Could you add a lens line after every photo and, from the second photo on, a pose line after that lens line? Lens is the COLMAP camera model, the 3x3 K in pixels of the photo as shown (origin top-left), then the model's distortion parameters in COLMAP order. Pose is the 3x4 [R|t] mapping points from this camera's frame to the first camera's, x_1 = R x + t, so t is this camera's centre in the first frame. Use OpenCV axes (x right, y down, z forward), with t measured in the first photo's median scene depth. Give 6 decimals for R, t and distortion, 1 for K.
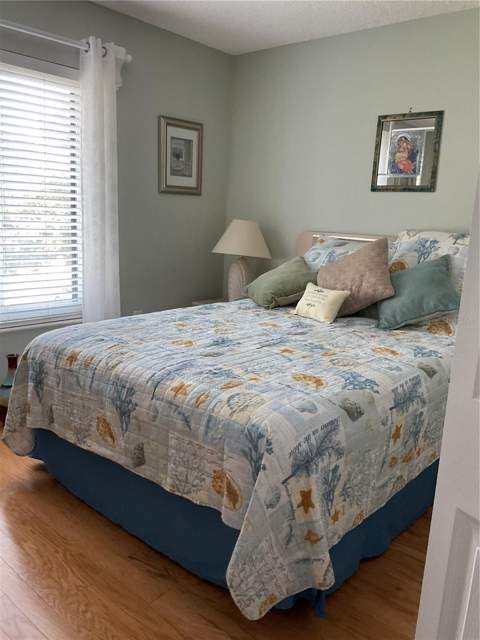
lens RADIAL K [[535.9, 0, 240.0], [0, 535.9, 320.0], [0, 0, 1]] dist [-0.000091, -0.093755]
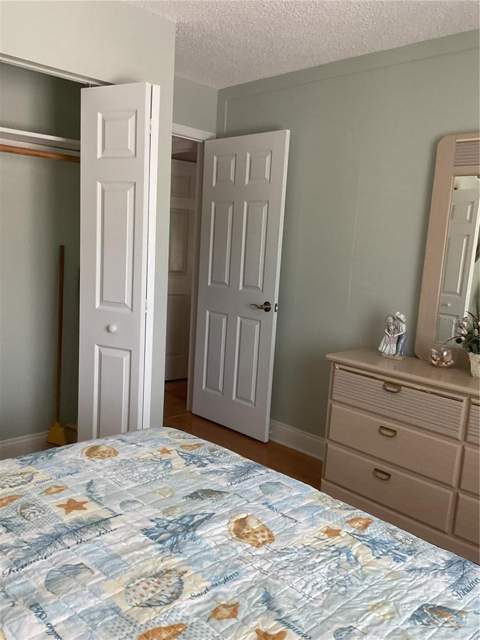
lens RADIAL K [[535.9, 0, 240.0], [0, 535.9, 320.0], [0, 0, 1]] dist [-0.000091, -0.093755]
pose [[-0.993162, -0.105000, 0.051022, -0.106242], [-0.081296, 0.935732, 0.343216, -0.364631], [-0.083781, 0.336721, -0.937870, 1.543535]]
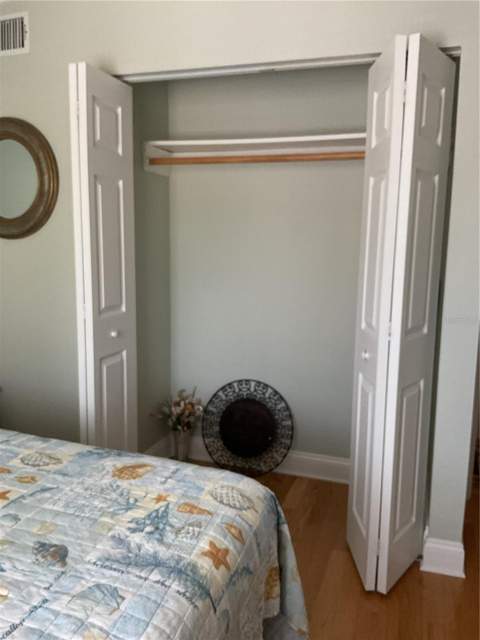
lens RADIAL K [[535.9, 0, 240.0], [0, 535.9, 320.0], [0, 0, 1]] dist [-0.000091, -0.093755]
pose [[-0.389064, -0.190677, 0.901261, -0.550070], [0.152612, 0.951484, 0.267184, -0.263241], [-0.908482, 0.241495, -0.341088, 0.957474]]
